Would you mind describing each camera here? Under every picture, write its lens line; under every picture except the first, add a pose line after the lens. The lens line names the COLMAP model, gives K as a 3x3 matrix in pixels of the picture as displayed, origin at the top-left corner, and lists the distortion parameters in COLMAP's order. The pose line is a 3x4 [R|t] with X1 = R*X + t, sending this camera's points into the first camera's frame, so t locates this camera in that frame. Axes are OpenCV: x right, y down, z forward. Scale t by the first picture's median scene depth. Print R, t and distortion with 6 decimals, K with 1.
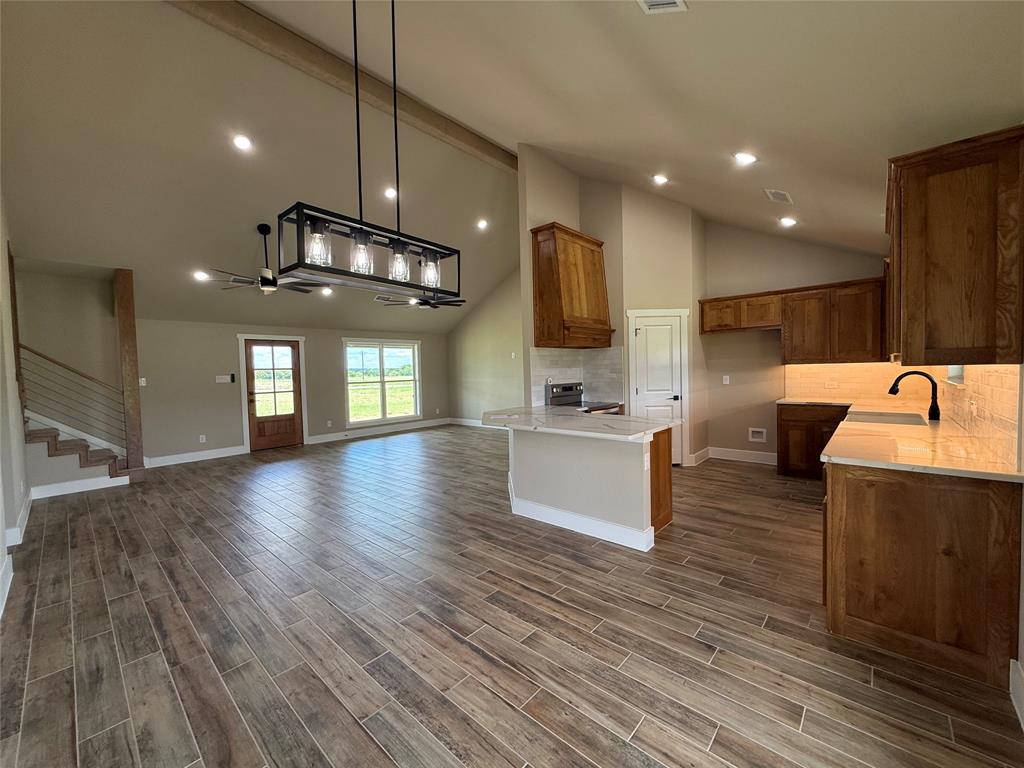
lens RADIAL K [[408.2, 0, 510.2], [0, 408.2, 384.3], [0, 0, 1]] dist [-0.000170, -0.000088]
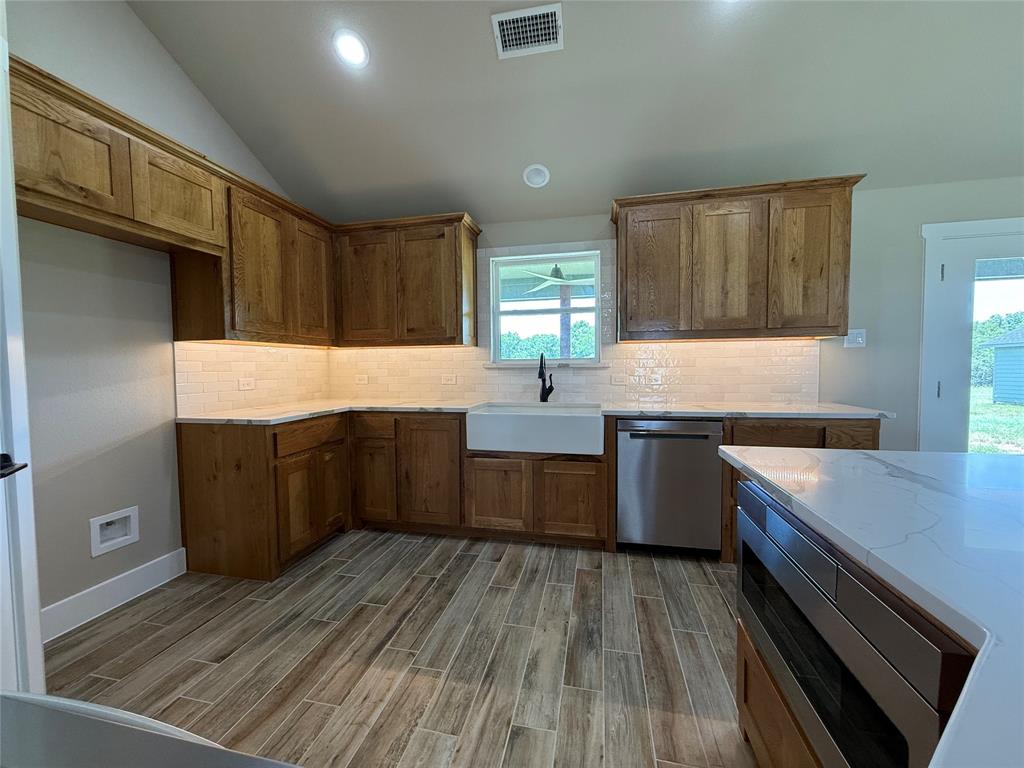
lens RADIAL K [[408.2, 0, 510.2], [0, 408.2, 384.3], [0, 0, 1]] dist [-0.000170, -0.000088]
pose [[-0.498420, -0.007122, 0.866906, 0.205510], [0.054093, 0.997762, 0.039297, -0.000055], [-0.865246, 0.066480, -0.496920, 1.501616]]
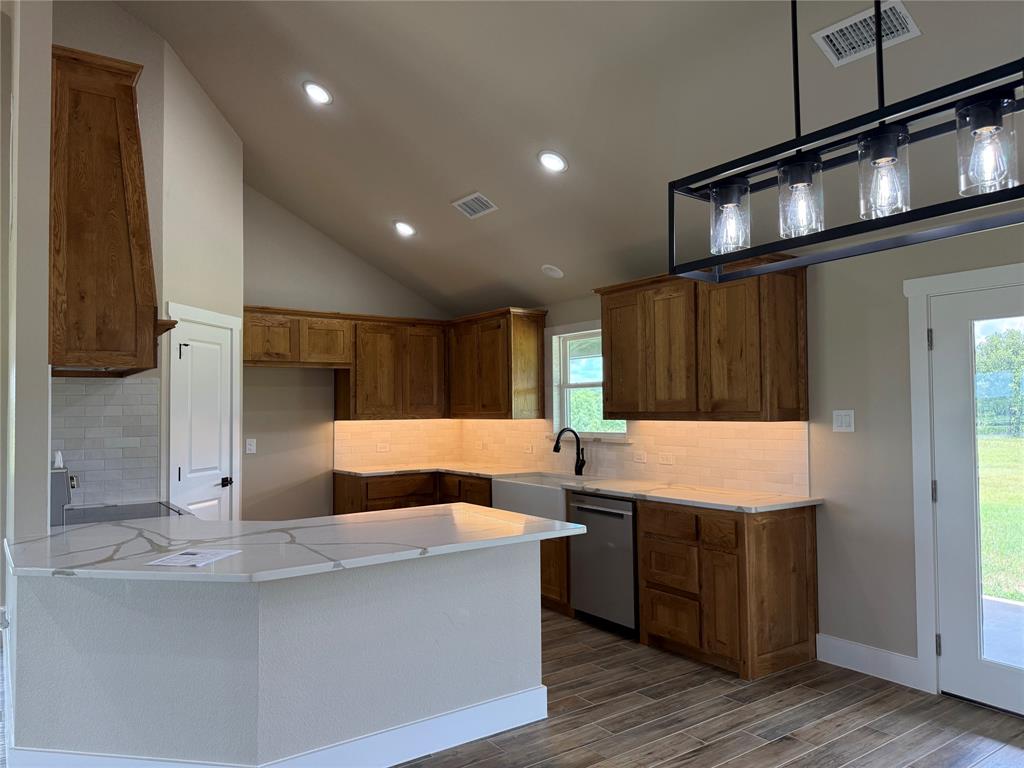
lens RADIAL K [[720.0, 0, 519.9], [0, 720.0, 387.2], [0, 0, 1]] dist [0.126278, -0.182481]
pose [[0.210735, 0.053267, 0.976091, -0.747659], [0.039303, 0.997245, -0.062907, -0.023929], [-0.976753, 0.051620, 0.208060, 0.724667]]
